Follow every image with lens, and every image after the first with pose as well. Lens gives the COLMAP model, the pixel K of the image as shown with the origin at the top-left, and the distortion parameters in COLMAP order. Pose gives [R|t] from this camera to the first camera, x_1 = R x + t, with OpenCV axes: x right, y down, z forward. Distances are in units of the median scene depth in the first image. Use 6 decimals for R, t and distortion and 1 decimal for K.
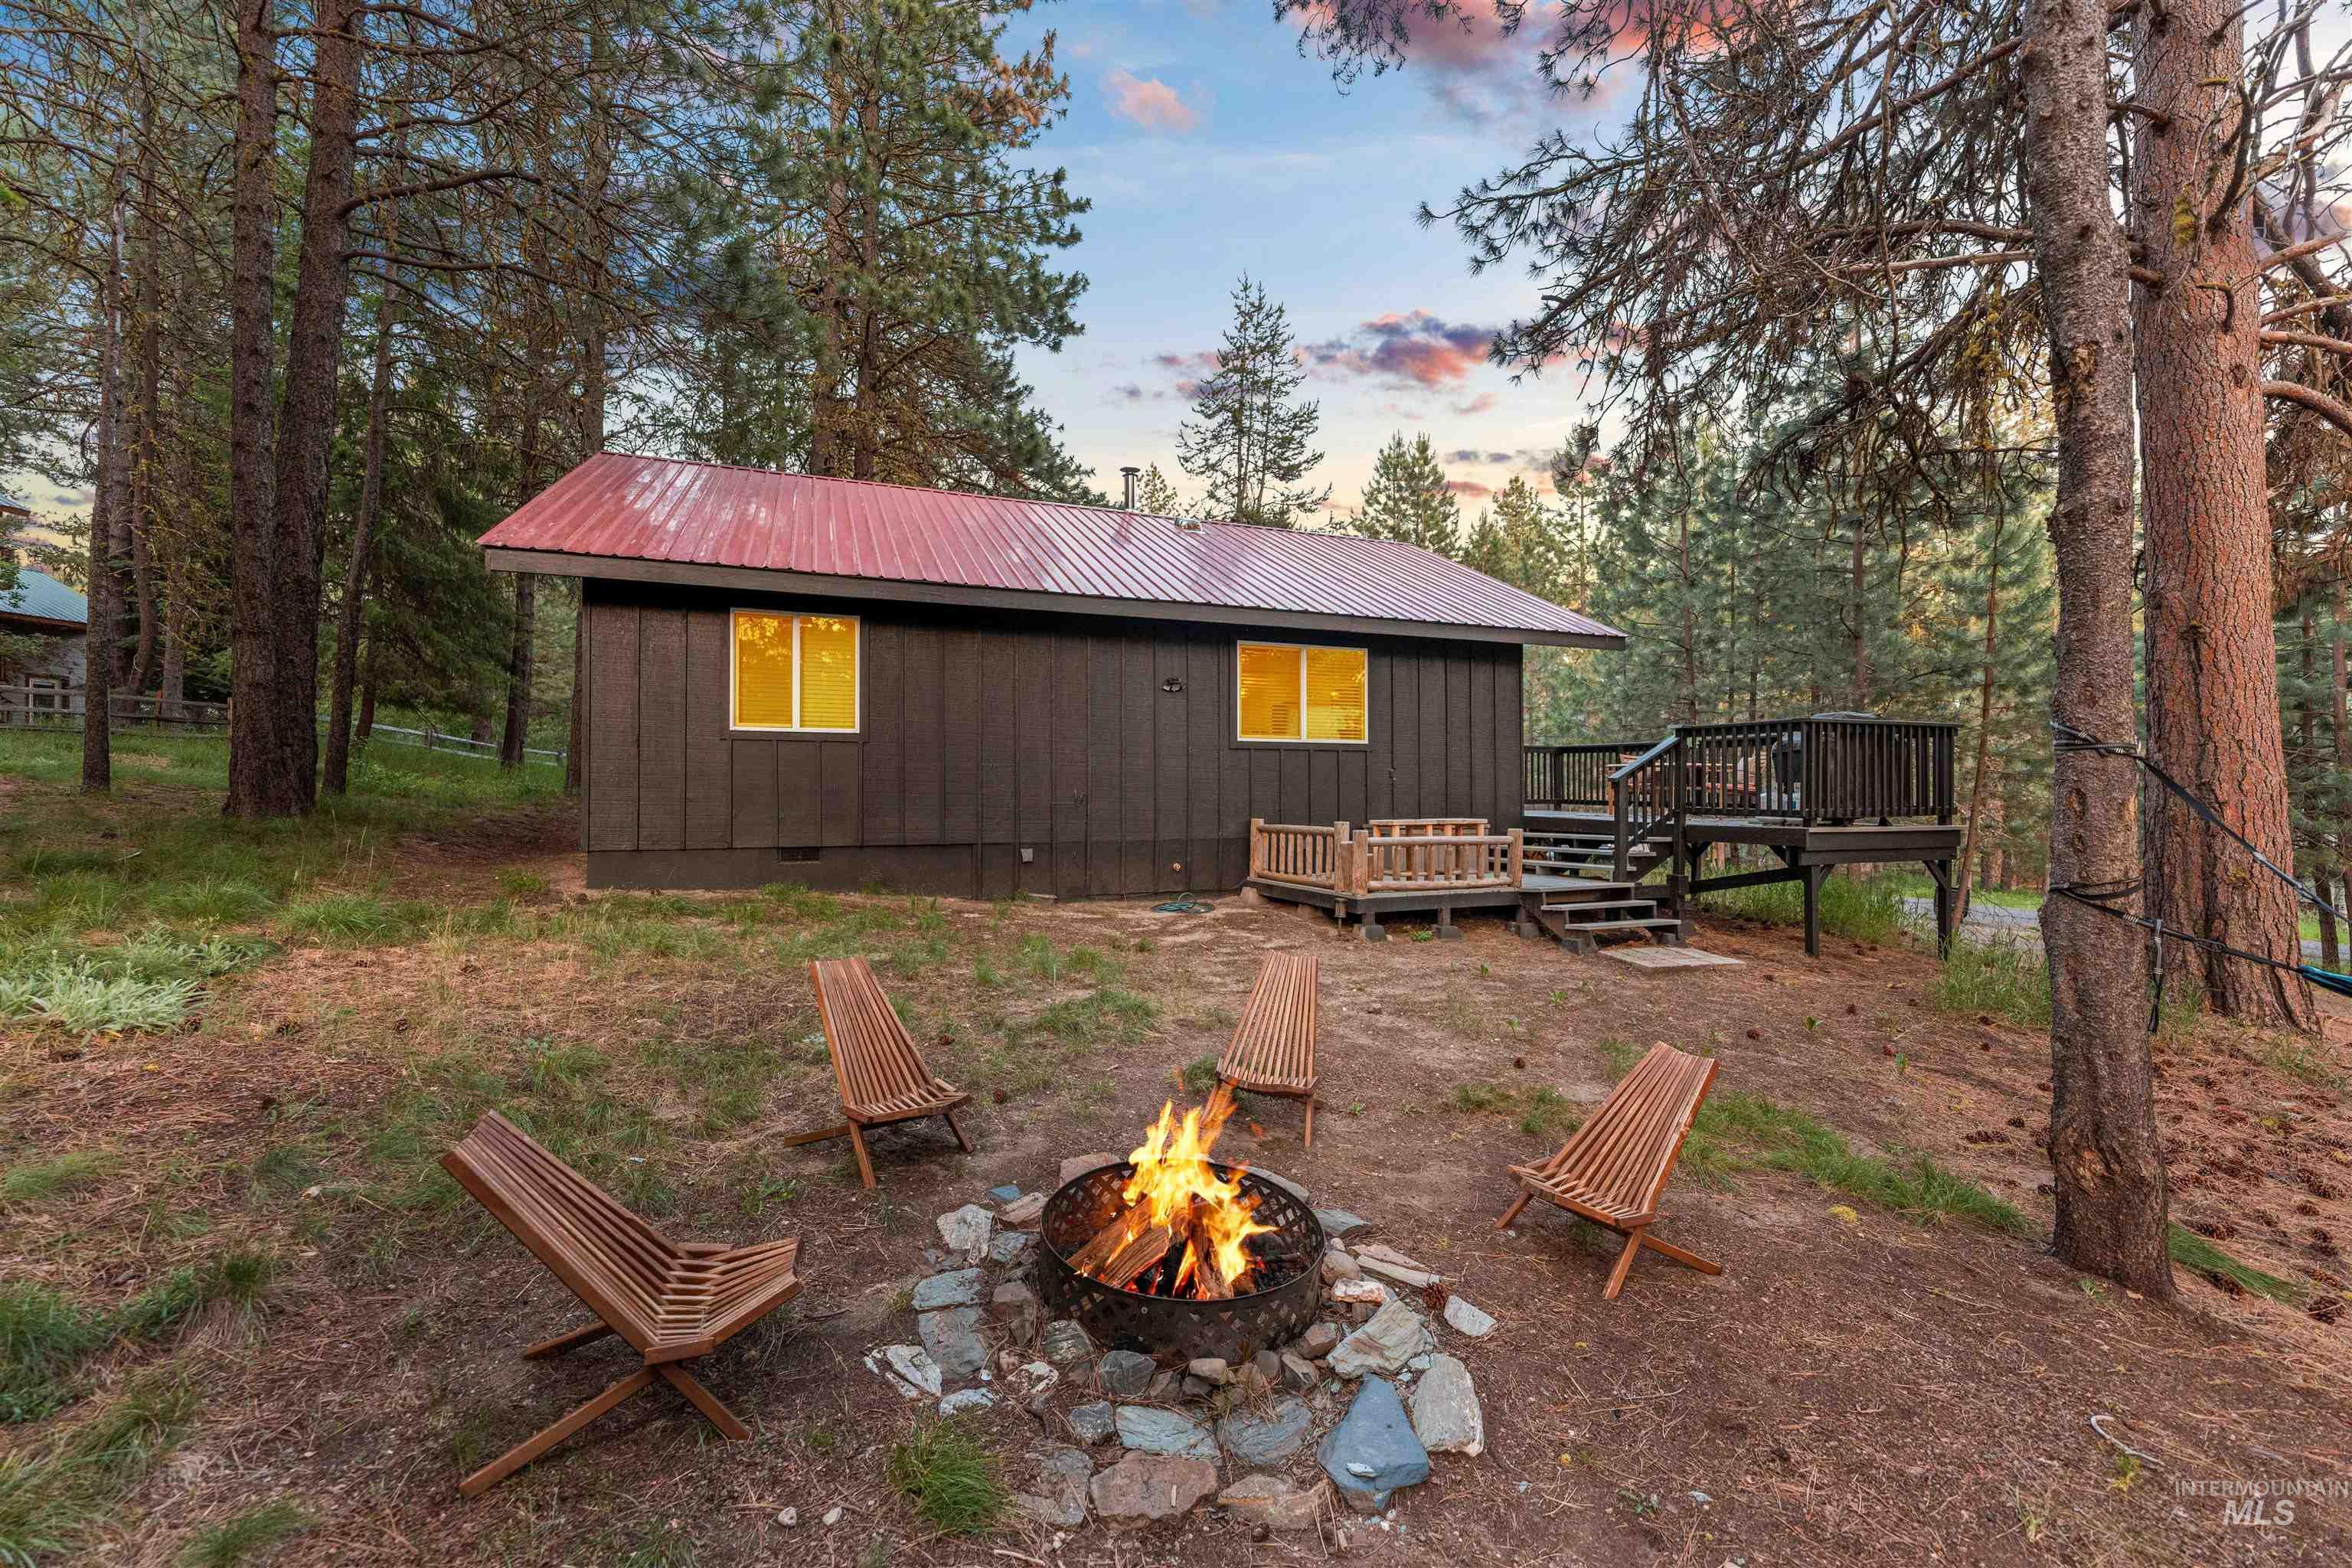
lens RADIAL K [[935.2, 0, 1187.9], [0, 935.2, 765.2], [0, 0, 1]] dist [0.000995, -0.000326]
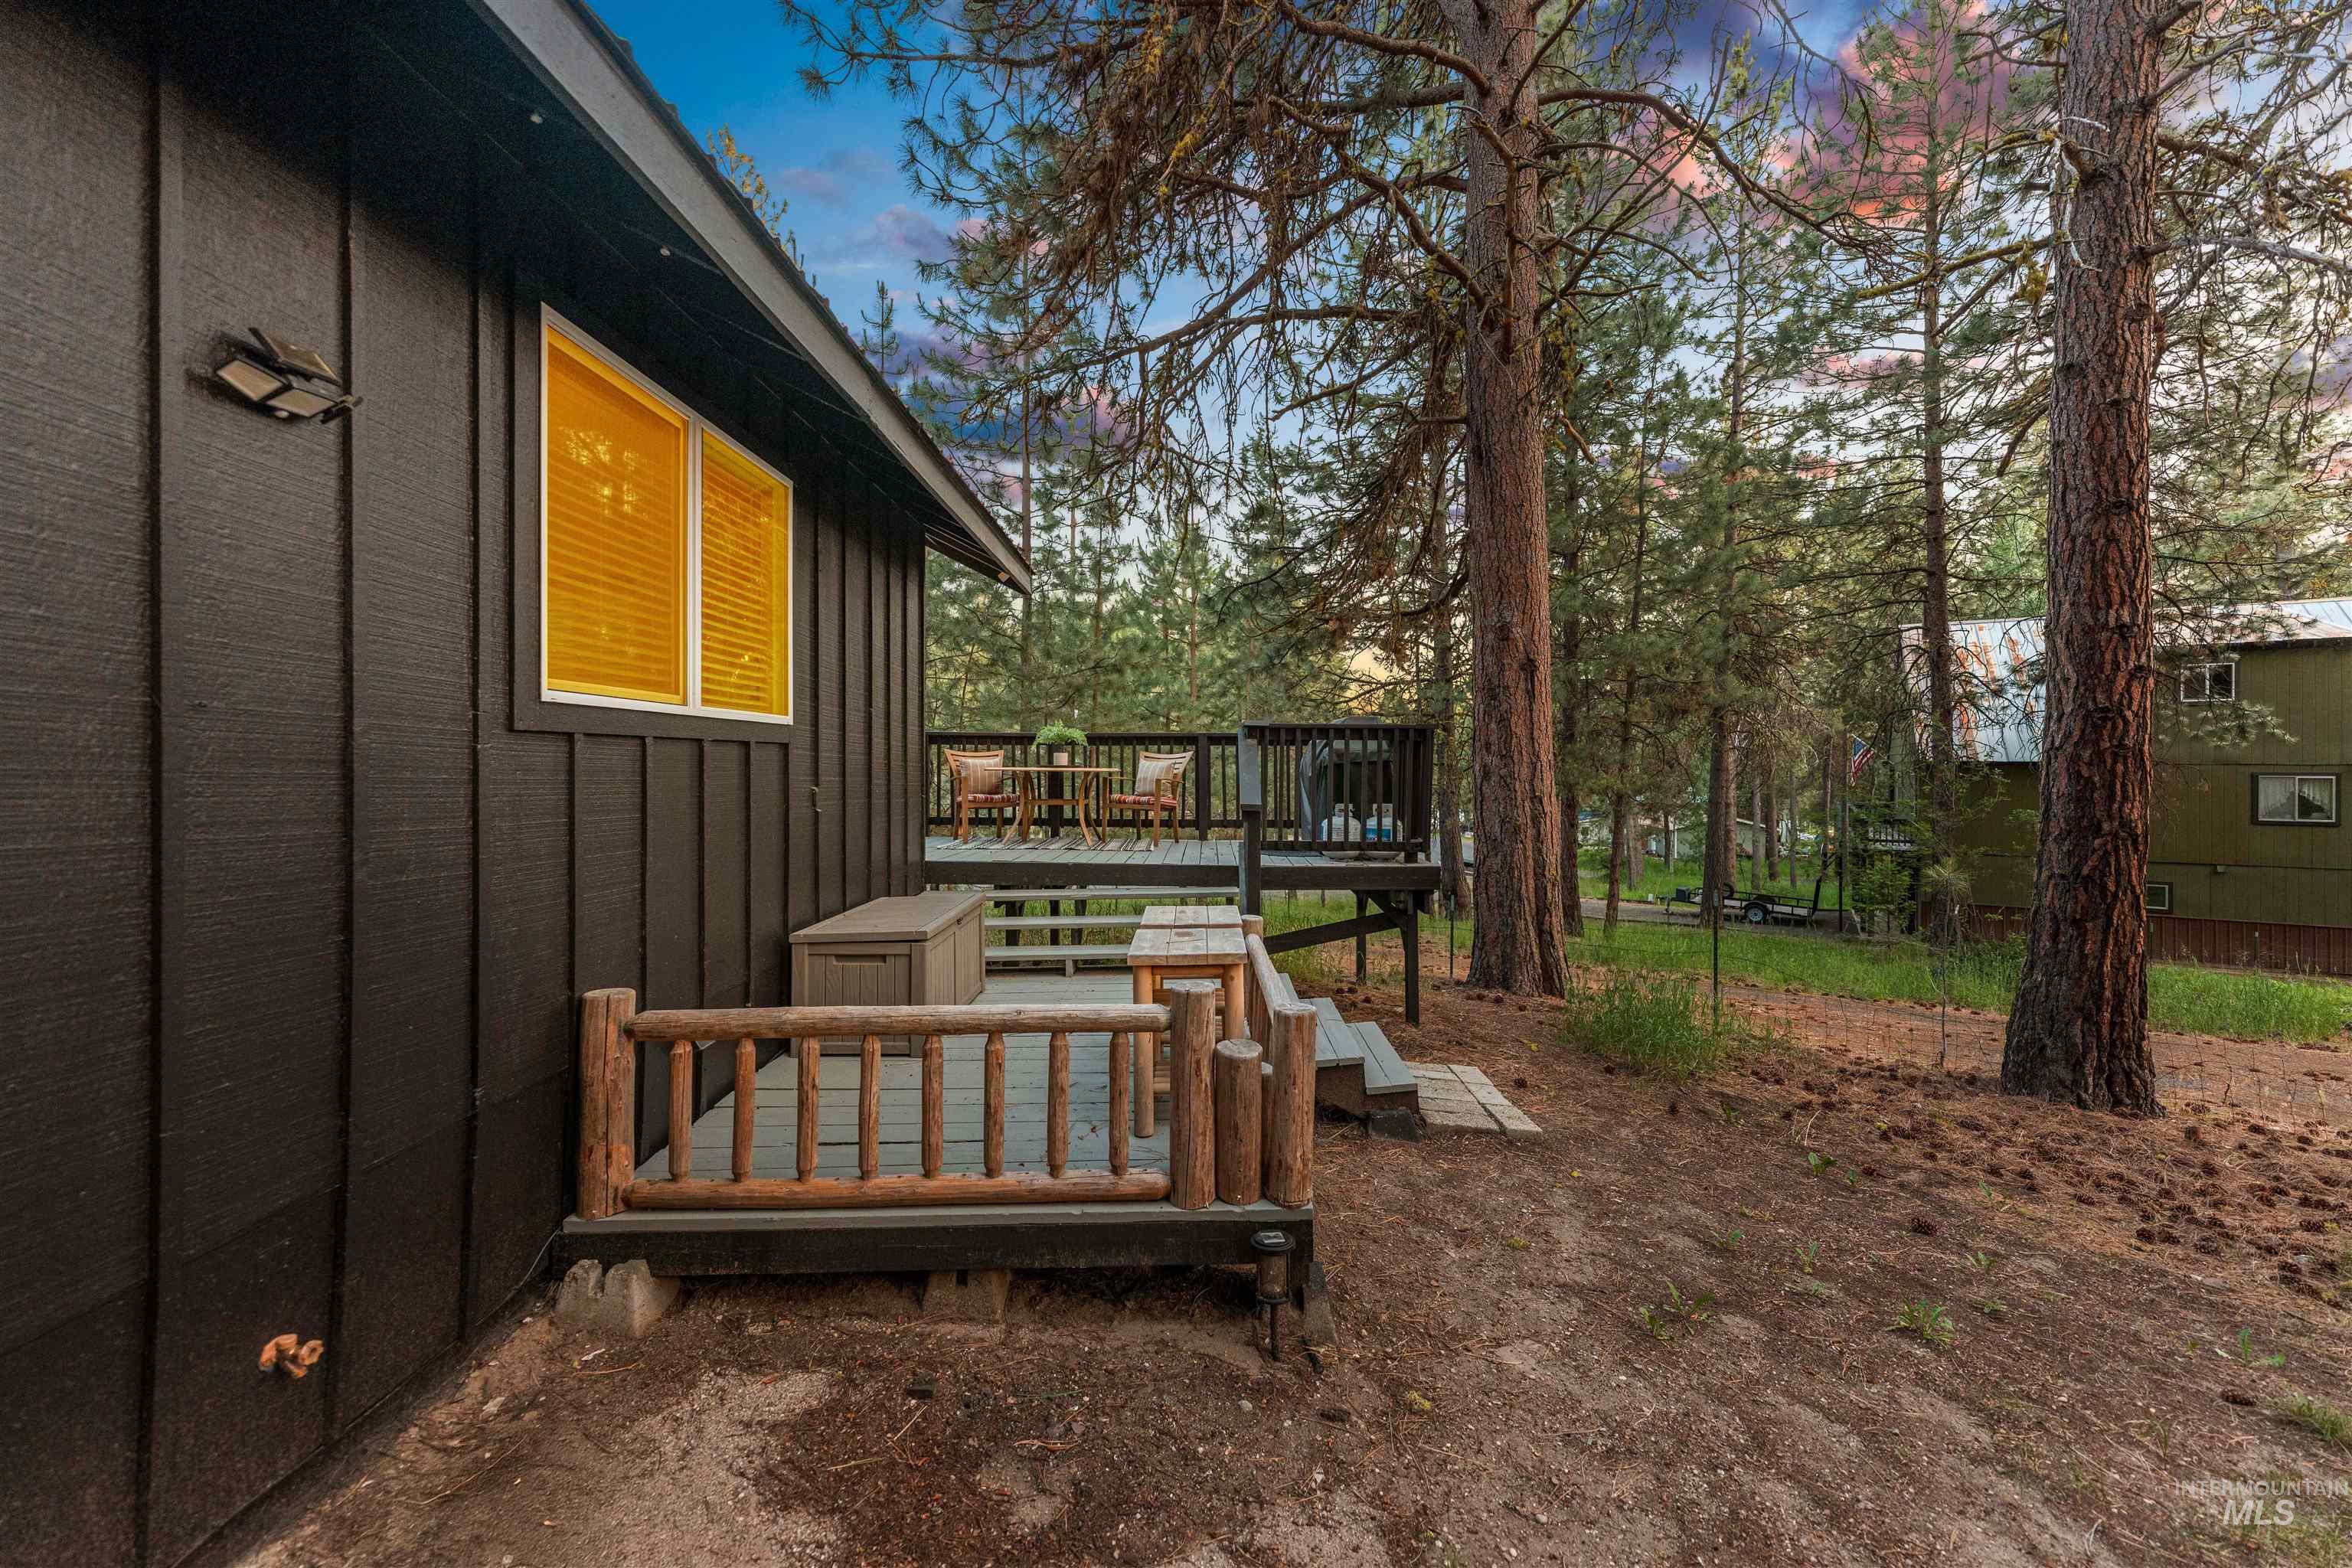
lens RADIAL K [[935.2, 0, 1187.9], [0, 935.2, 765.2], [0, 0, 1]] dist [0.000995, -0.000326]
pose [[0.361667, -0.001507, 0.932306, -0.153613], [-0.026696, 0.999572, 0.011972, -0.021509], [-0.931925, -0.029219, 0.361472, 0.966479]]
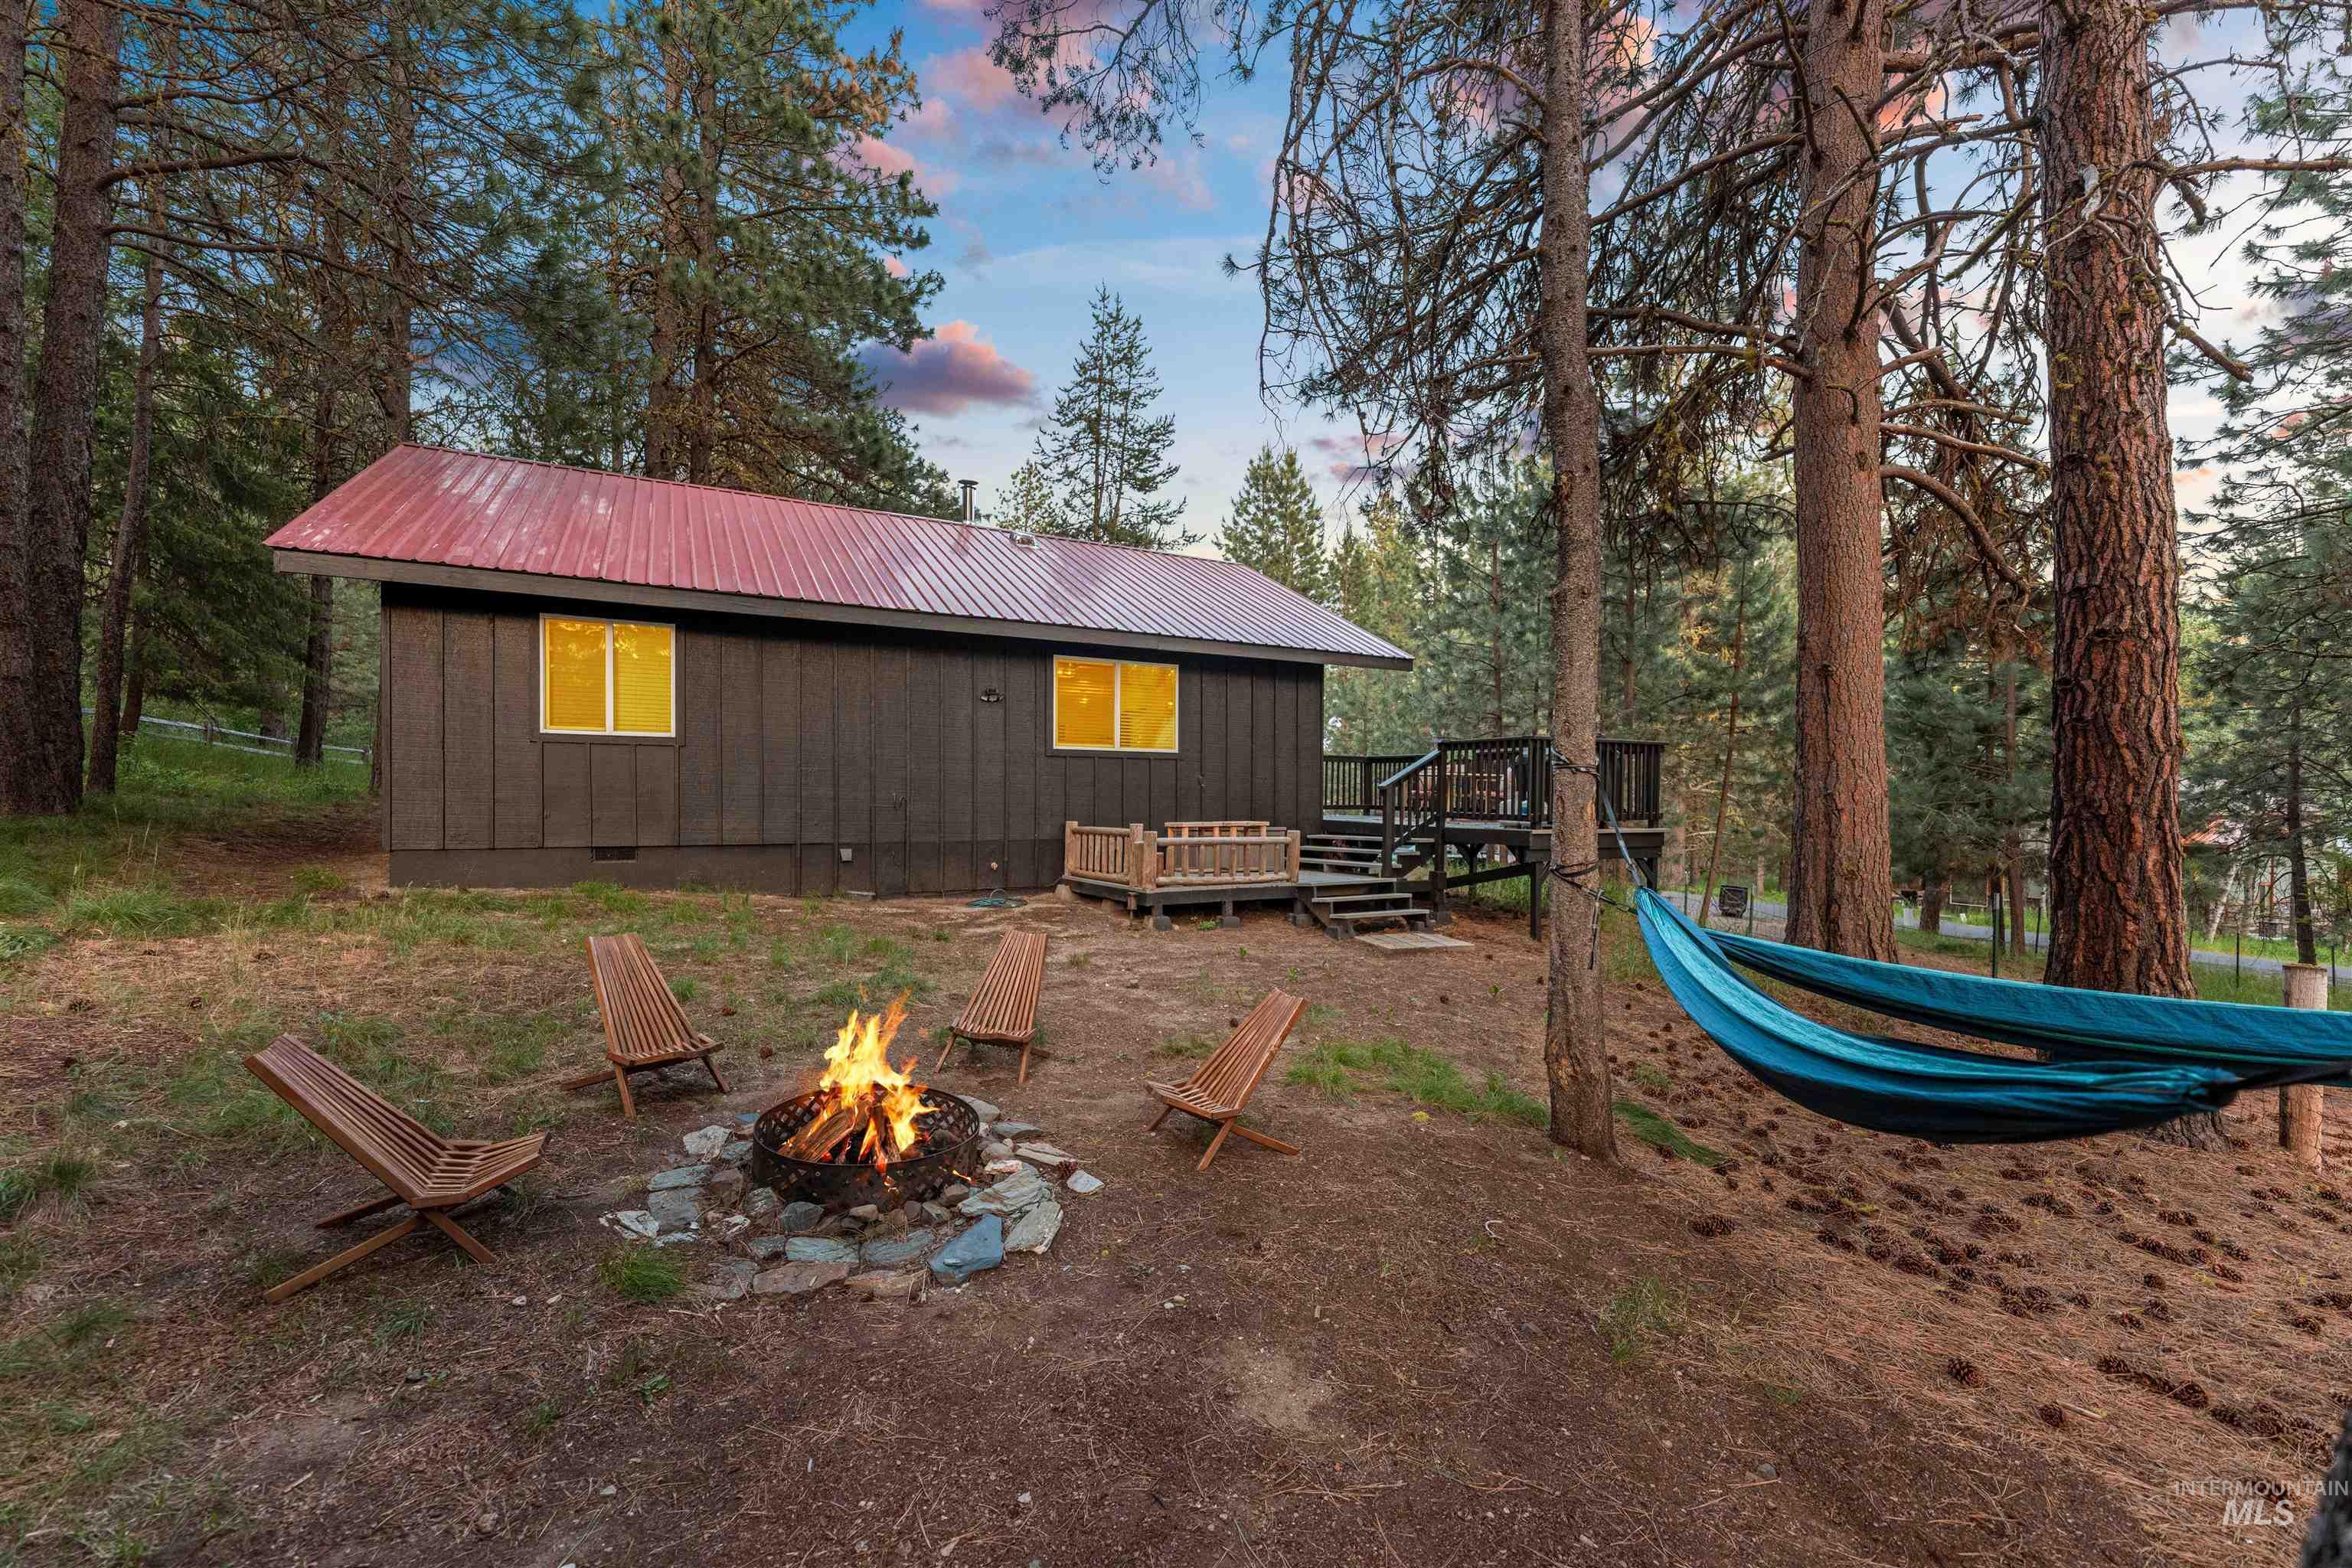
lens RADIAL K [[929.3, 0, 1168.2], [0, 929.3, 794.7], [0, 0, 1]] dist [0.000174, -0.000022]
pose [[0.992761, 0.006549, 0.119927, 0.072556], [-0.009680, 0.999627, 0.025543, -0.002342], [-0.119715, -0.026519, 0.992454, -0.096294]]
